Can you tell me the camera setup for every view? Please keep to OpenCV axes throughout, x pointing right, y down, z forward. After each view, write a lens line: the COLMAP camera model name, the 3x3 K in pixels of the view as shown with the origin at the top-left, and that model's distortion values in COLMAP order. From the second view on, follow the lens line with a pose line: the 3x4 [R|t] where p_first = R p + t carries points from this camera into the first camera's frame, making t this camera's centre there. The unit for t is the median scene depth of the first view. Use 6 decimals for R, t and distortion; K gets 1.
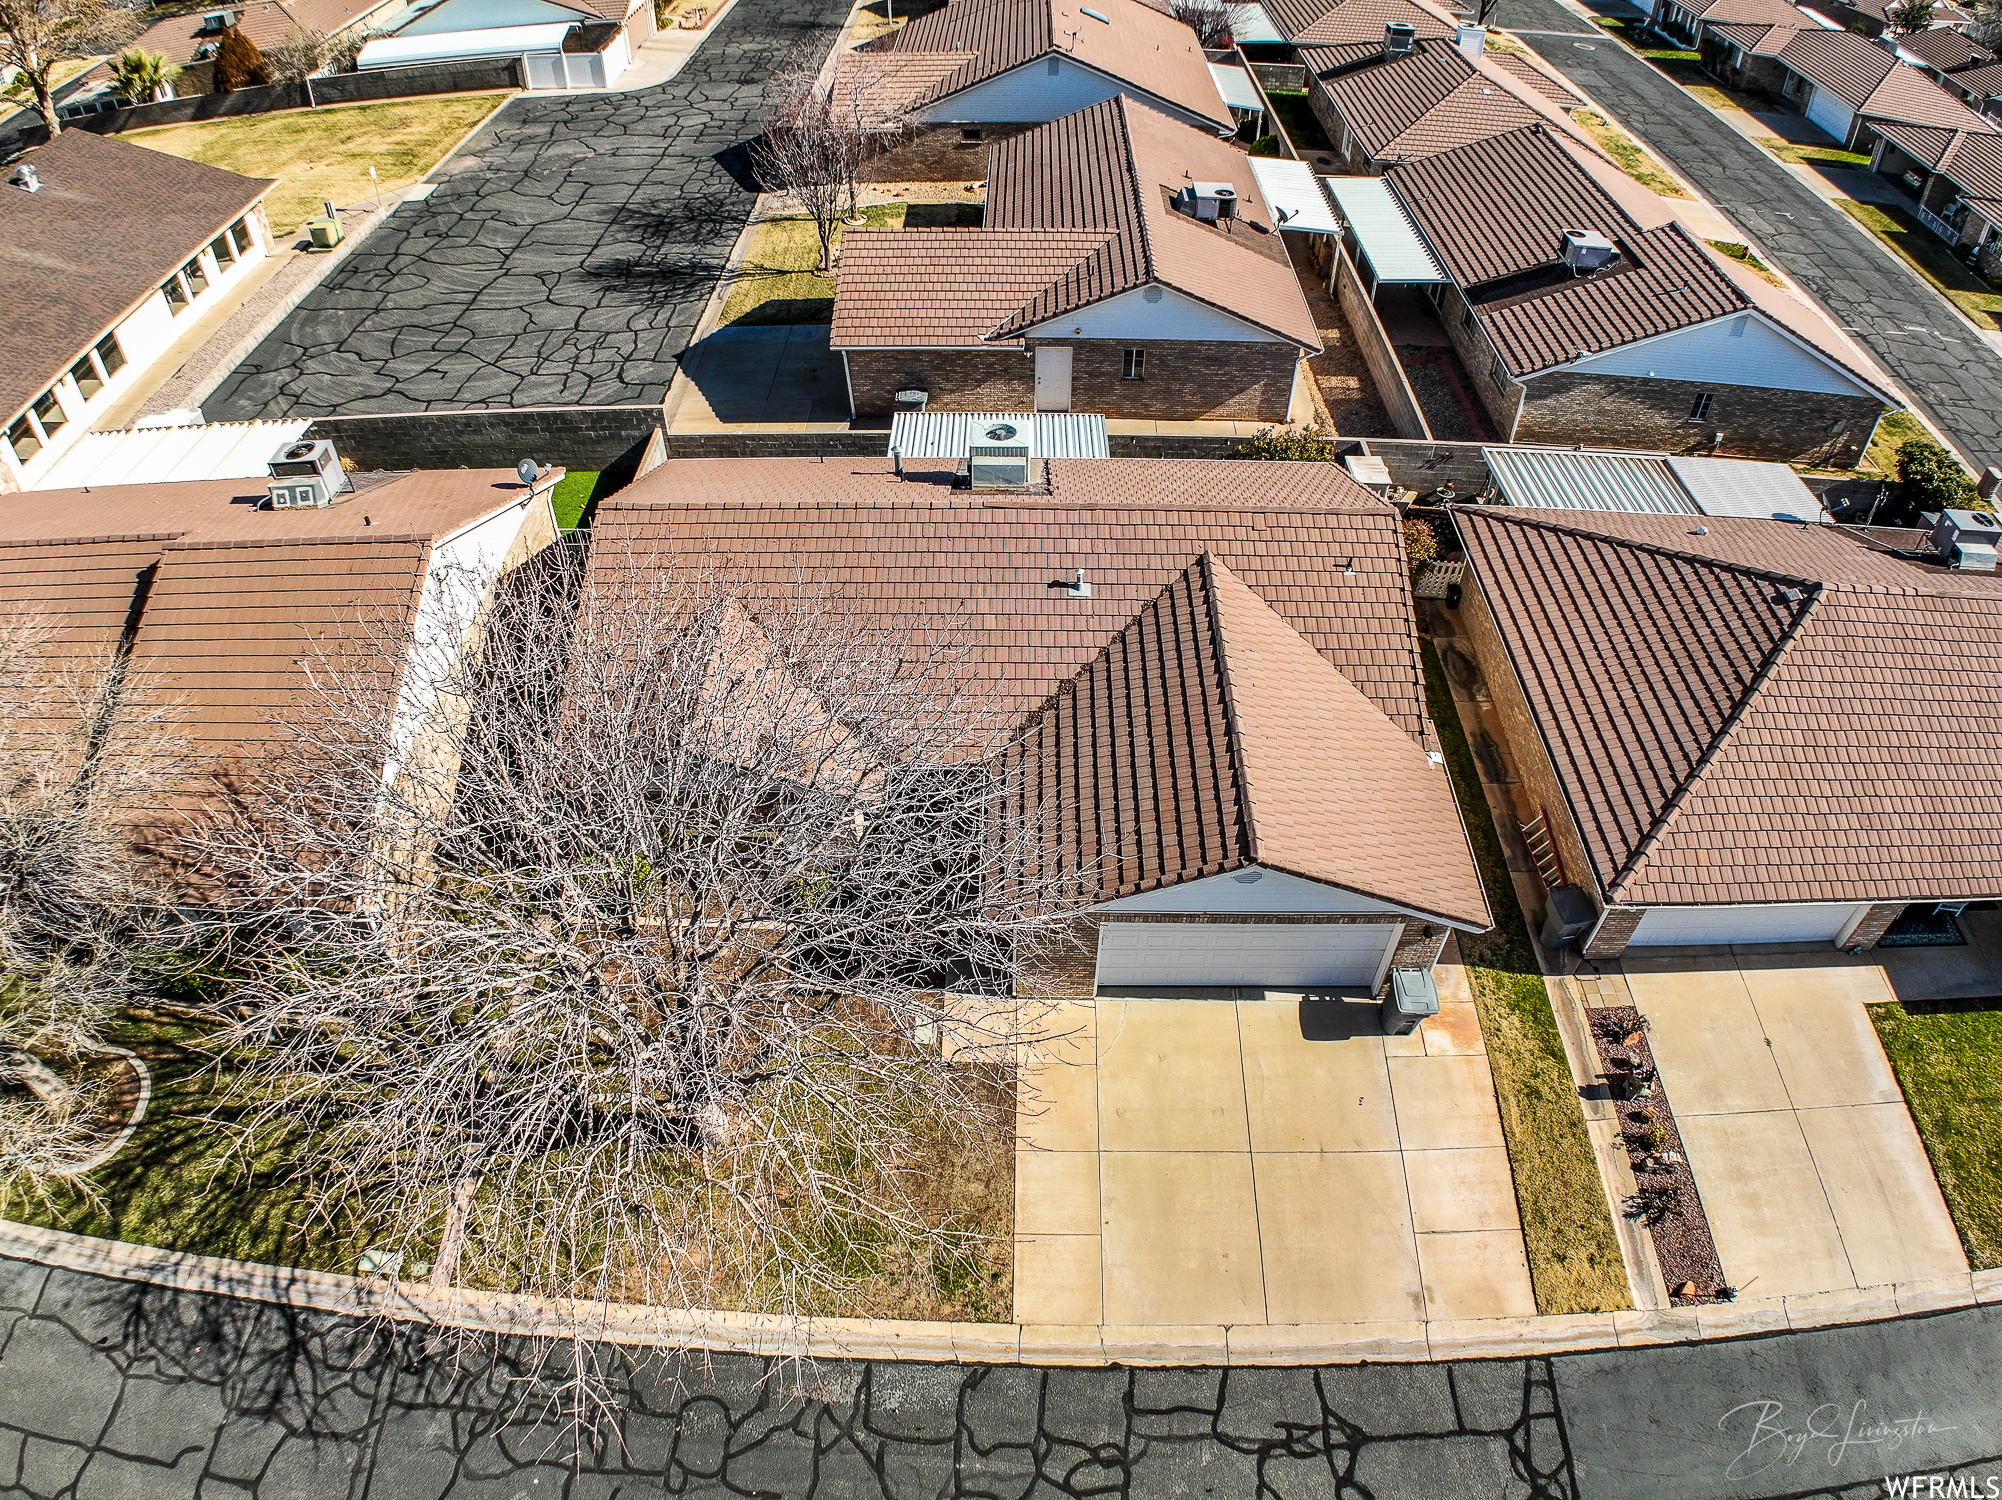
lens RADIAL K [[1241.5, 0, 1001.0], [0, 1241.5, 750.0], [0, 0, 1]] dist [-0.186197, 0.032381]
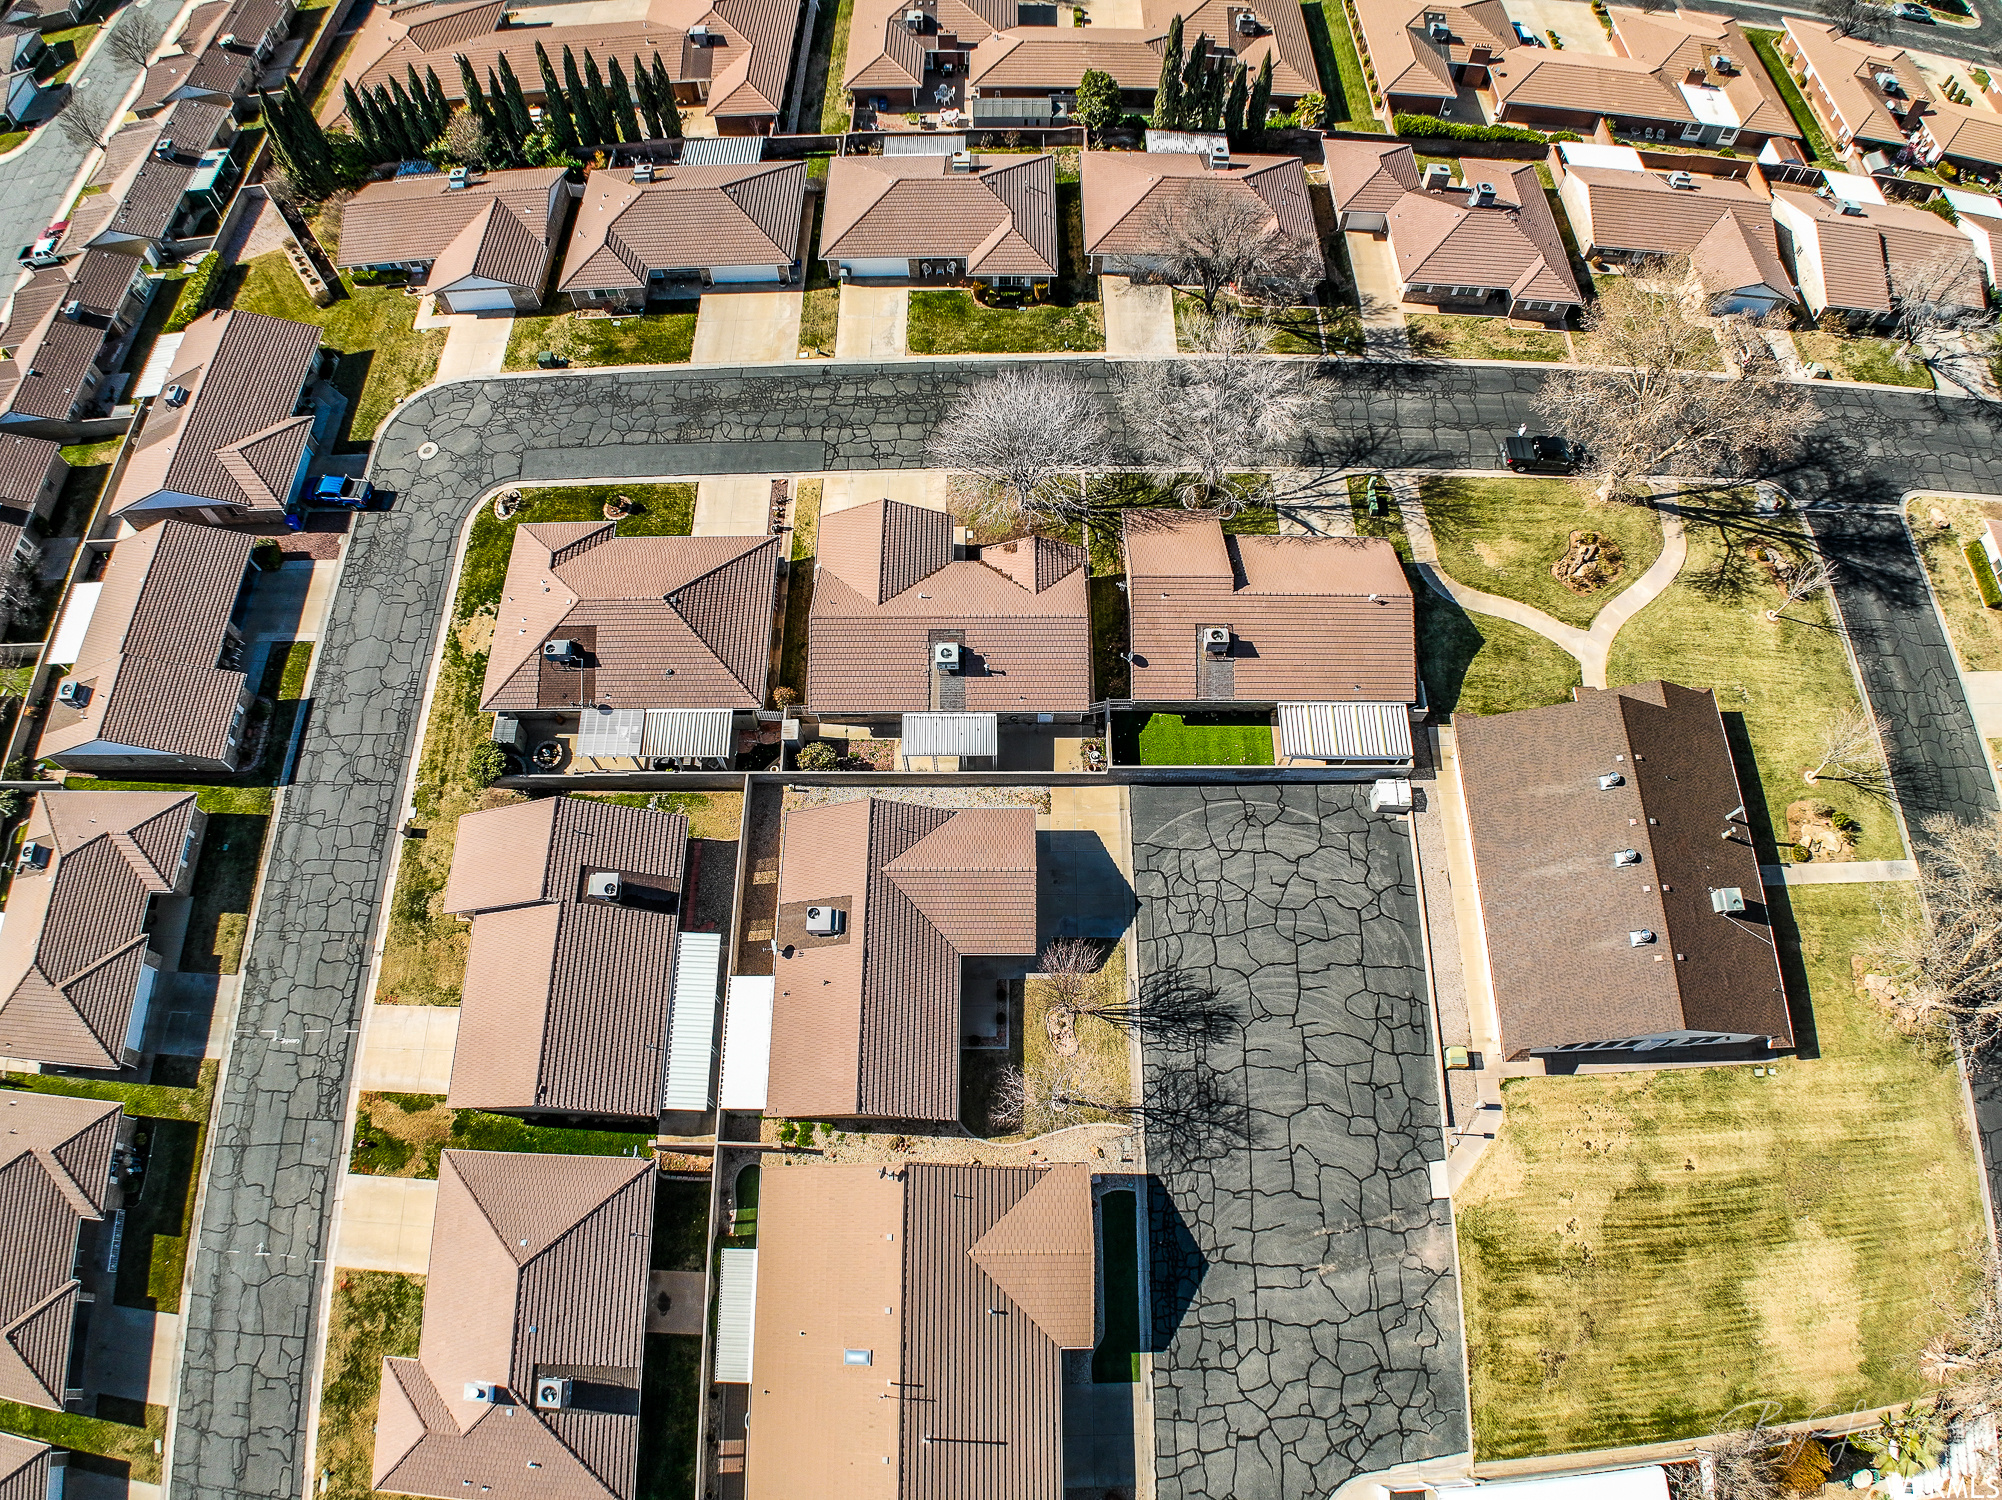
lens RADIAL K [[1241.5, 0, 1001.0], [0, 1241.5, 750.0], [0, 0, 1]] dist [-0.186197, 0.032381]
pose [[-0.999780, 0.020274, -0.005293, -0.111065], [-0.011961, -0.344820, 0.938593, -3.164583], [0.017204, 0.938450, 0.344986, 0.295469]]
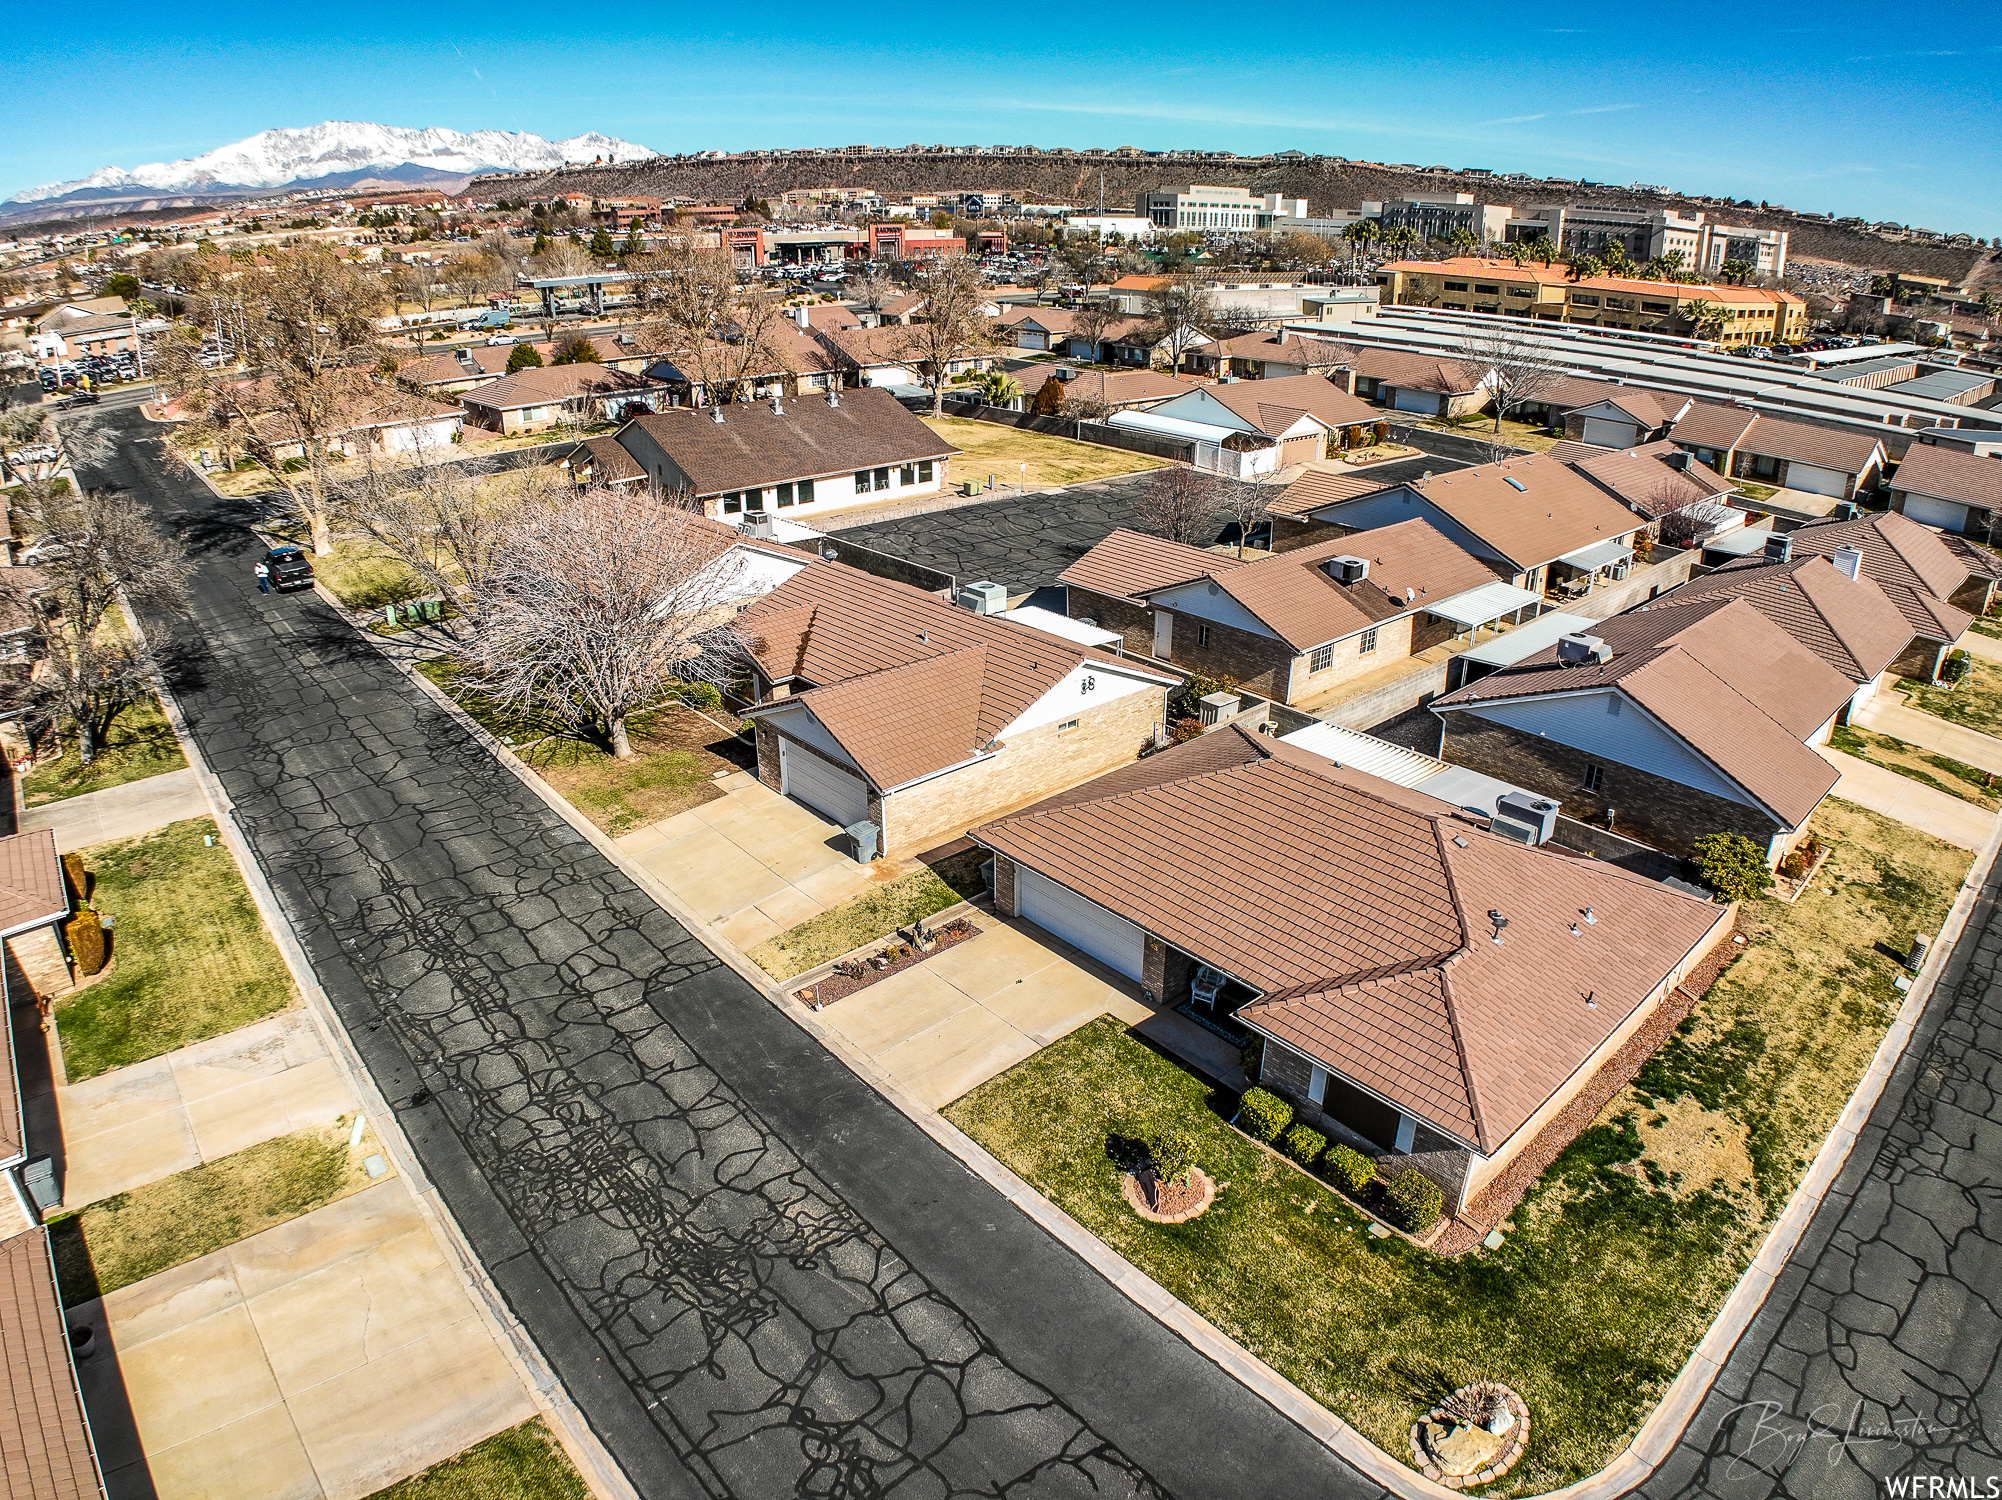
lens RADIAL K [[1241.5, 0, 1001.0], [0, 1241.5, 750.0], [0, 0, 1]] dist [-0.186197, 0.032381]
pose [[0.679166, 0.300191, -0.669791, 1.463984], [-0.524408, 0.836934, -0.156645, 0.245022], [0.513547, 0.457631, 0.725840, -0.241065]]
